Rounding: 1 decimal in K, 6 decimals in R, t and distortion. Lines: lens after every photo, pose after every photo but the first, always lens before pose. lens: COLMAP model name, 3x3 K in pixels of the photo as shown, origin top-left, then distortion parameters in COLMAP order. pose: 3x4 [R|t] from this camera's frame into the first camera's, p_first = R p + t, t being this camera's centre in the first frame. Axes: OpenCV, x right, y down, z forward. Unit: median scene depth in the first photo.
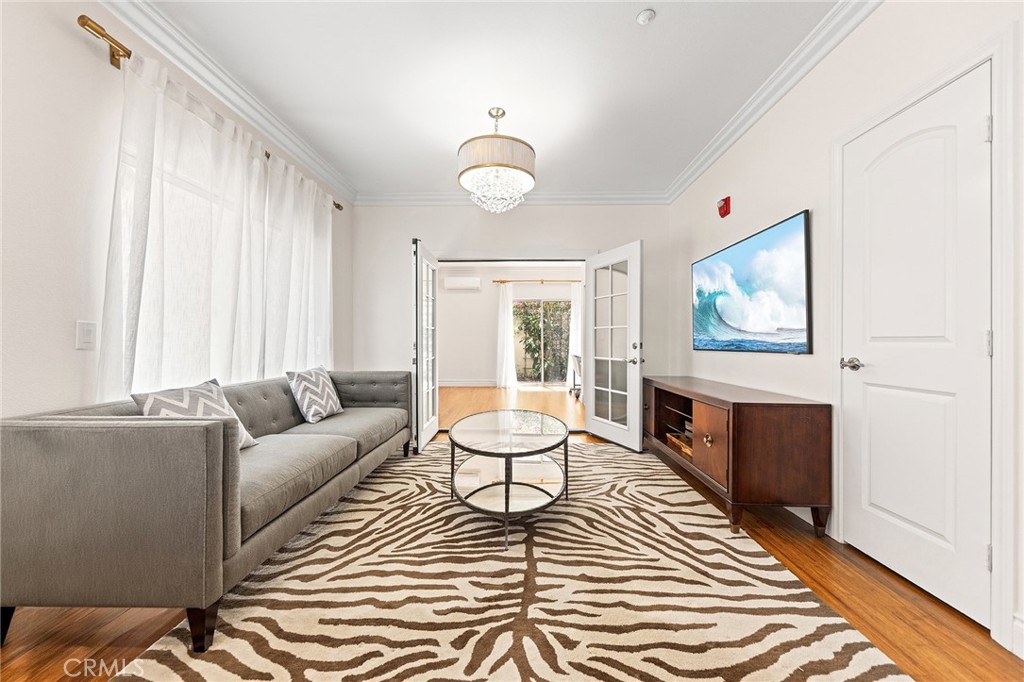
lens RADIAL K [[370.6, 0, 512.0], [0, 370.6, 341.0], [0, 0, 1]] dist [-0.001312, -0.000278]
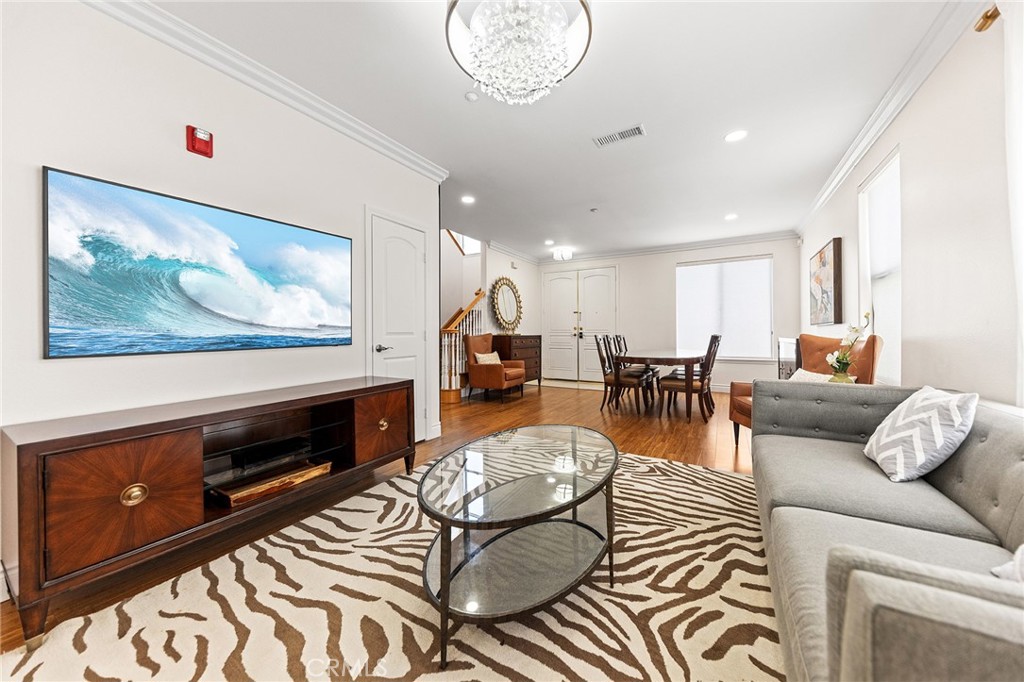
lens RADIAL K [[370.6, 0, 512.0], [0, 370.6, 341.0], [0, 0, 1]] dist [-0.001312, -0.000278]
pose [[-0.879879, -0.009698, 0.475098, -0.309857], [0.004452, 0.999580, 0.028648, -0.013785], [-0.475176, 0.027322, -0.879466, 1.636637]]
